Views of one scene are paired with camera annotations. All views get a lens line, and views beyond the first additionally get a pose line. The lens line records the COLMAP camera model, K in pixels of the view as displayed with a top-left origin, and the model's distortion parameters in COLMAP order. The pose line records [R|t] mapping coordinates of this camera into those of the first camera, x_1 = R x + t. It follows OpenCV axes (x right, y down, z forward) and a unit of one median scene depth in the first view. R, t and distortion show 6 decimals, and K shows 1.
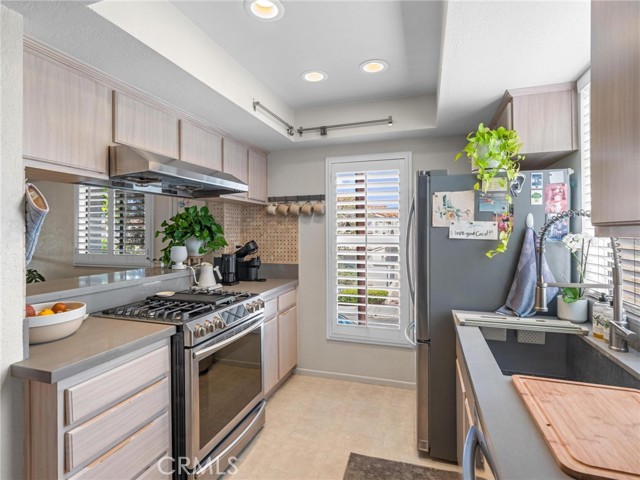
lens RADIAL K [[327.1, 0, 320.0], [0, 327.1, 240.0], [0, 0, 1]] dist [-0.000984, -0.000254]
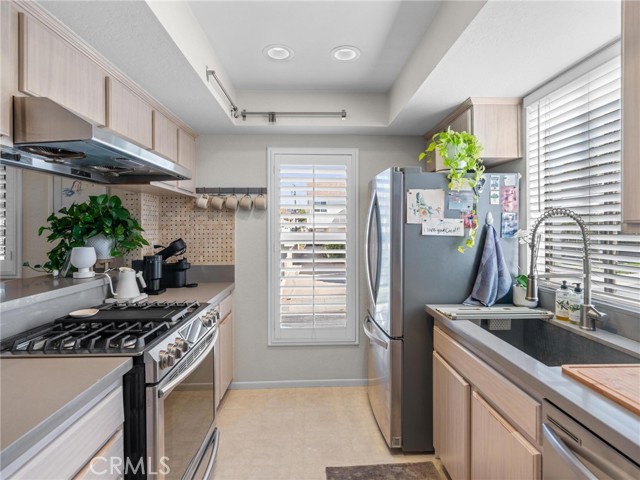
lens RADIAL K [[326.2, 0, 319.7], [0, 326.2, 237.2], [0, 0, 1]] dist [0.000656, -0.000561]
pose [[0.938455, -0.006897, 0.345332, -0.214059], [0.006859, 0.999976, 0.001332, -0.001264], [-0.345333, 0.001119, 0.938479, 0.126793]]
